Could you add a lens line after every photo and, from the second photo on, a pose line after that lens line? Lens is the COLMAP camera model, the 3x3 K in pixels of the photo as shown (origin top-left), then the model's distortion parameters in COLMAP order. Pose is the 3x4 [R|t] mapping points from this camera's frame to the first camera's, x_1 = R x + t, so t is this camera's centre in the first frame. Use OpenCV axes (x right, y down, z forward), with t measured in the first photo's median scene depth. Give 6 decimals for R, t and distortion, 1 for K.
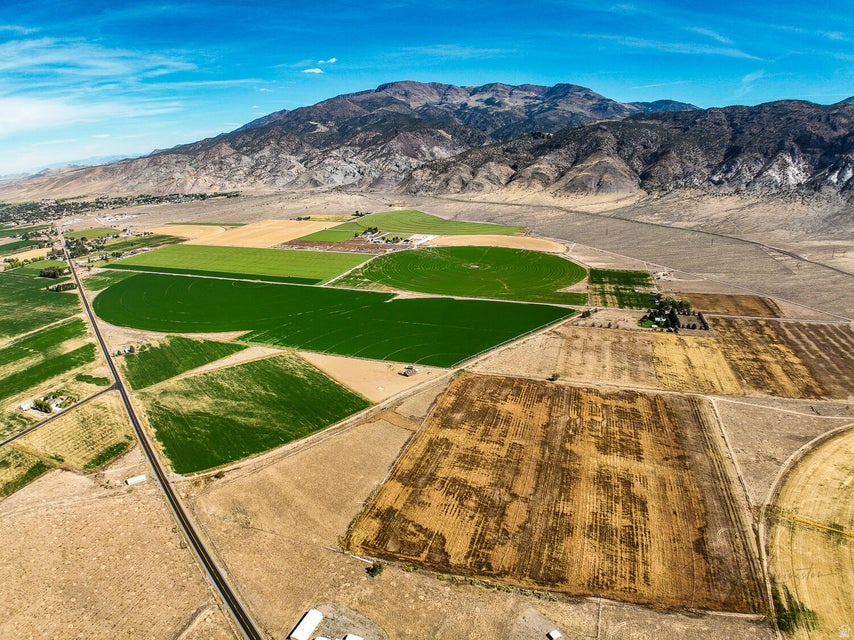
lens RADIAL K [[527.3, 0, 426.8], [0, 527.3, 323.8], [0, 0, 1]] dist [-0.176568, 0.019705]
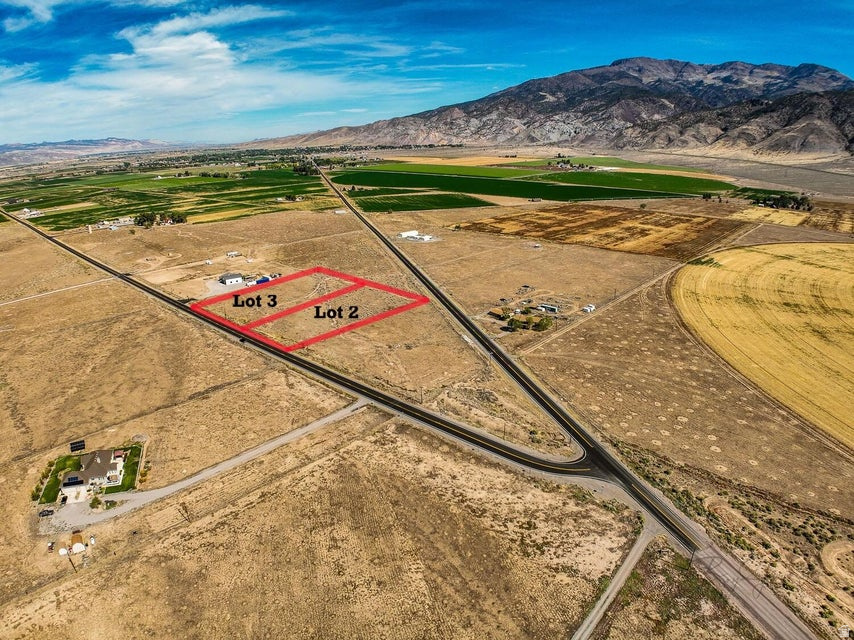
lens RADIAL K [[527.3, 0, 424.7], [0, 527.3, 317.8], [0, 0, 1]] dist [-0.176568, 0.019705]
pose [[0.907289, 0.130567, -0.399722, 0.071423], [-0.121430, 0.991428, 0.048224, 0.092658], [0.402592, 0.004785, 0.915367, -0.086941]]
